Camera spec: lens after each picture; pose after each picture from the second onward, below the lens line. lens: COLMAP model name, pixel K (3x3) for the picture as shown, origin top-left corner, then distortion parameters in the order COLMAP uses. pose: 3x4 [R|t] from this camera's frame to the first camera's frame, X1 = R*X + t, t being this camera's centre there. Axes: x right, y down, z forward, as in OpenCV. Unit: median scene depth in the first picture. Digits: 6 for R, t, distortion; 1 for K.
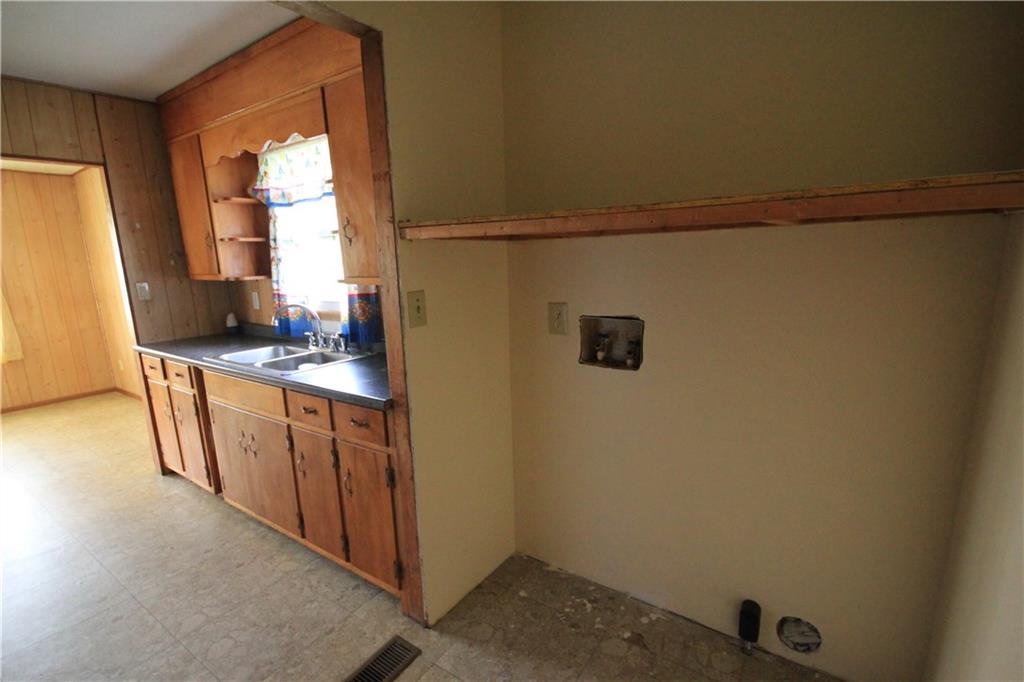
lens RADIAL K [[476.0, 0, 510.5], [0, 476.0, 358.1], [0, 0, 1]] dist [0.006422, -0.007121]
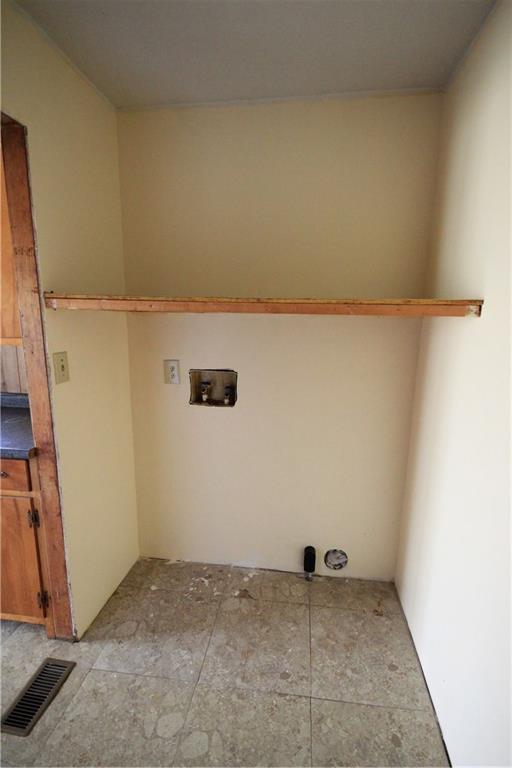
lens RADIAL K [[357.0, 0, 259.4], [0, 357.0, 386.1], [0, 0, 1]] dist [0.006422, -0.007121]
pose [[0.882798, -0.044551, 0.467636, -0.167546], [0.056254, 0.998355, -0.011083, -0.019690], [-0.466373, 0.036090, 0.883852, 0.004787]]
